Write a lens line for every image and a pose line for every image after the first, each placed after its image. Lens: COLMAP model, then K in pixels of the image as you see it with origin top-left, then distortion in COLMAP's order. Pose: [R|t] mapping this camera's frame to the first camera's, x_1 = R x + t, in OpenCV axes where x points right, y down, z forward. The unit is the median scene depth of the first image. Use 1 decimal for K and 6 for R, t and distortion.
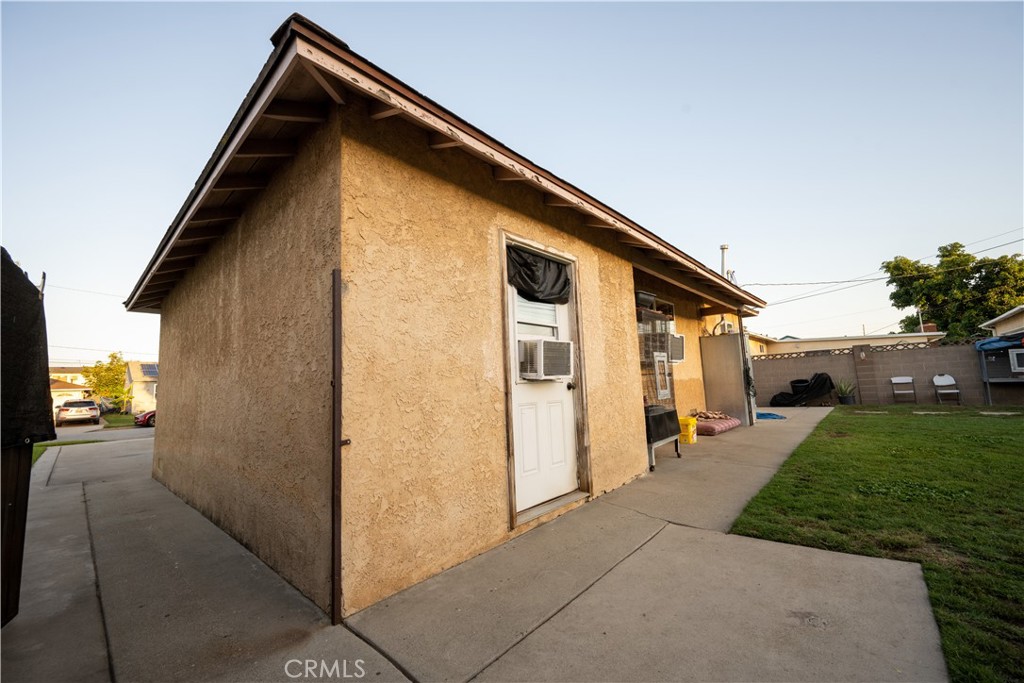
lens RADIAL K [[401.3, 0, 514.1], [0, 401.3, 342.0], [0, 0, 1]] dist [0.000132, 0.000336]
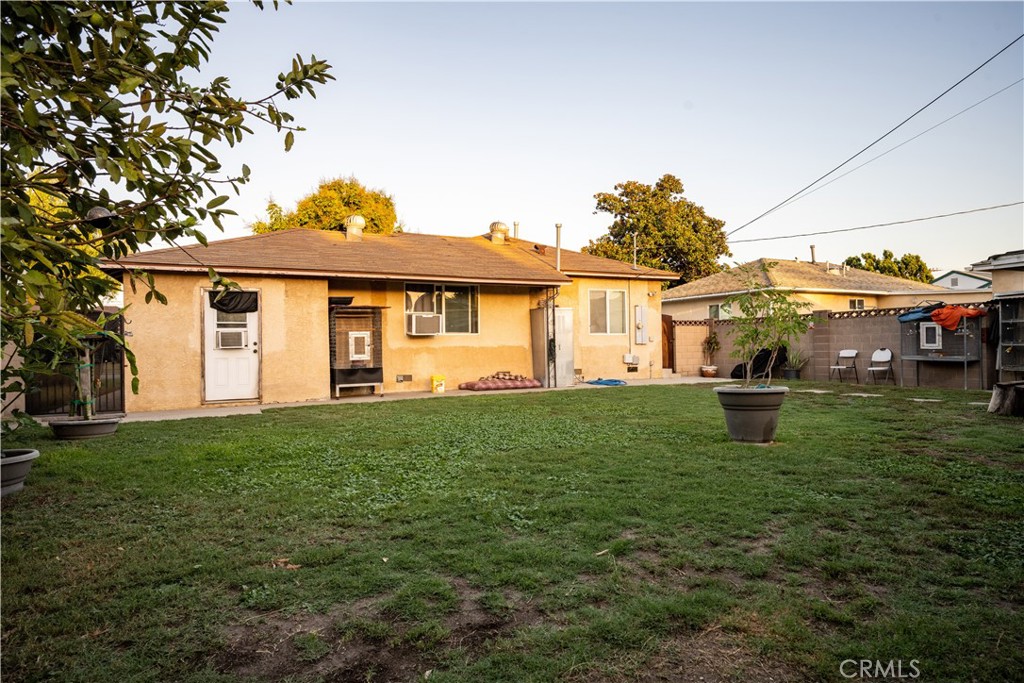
lens RADIAL K [[570.6, 0, 513.7], [0, 570.6, 339.6], [0, 0, 1]] dist [-0.003284, 0.001278]
pose [[0.918212, 0.026518, -0.395200, 2.375215], [0.018233, 0.993869, 0.109052, -0.234439], [0.395669, -0.107339, 0.912099, -1.110369]]
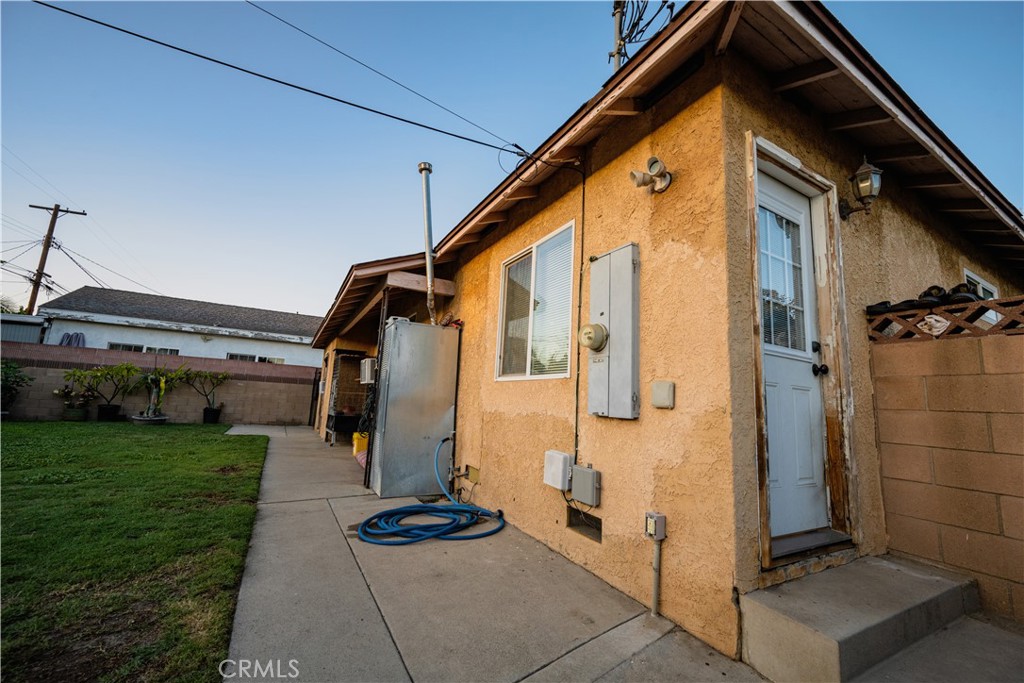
lens RADIAL K [[401.3, 0, 514.1], [0, 401.3, 342.0], [0, 0, 1]] dist [0.000132, 0.000336]
pose [[-0.315730, -0.116665, -0.941650, 2.266272], [0.066504, 0.987251, -0.144613, 0.212756], [0.946516, -0.108283, -0.303946, 2.931583]]
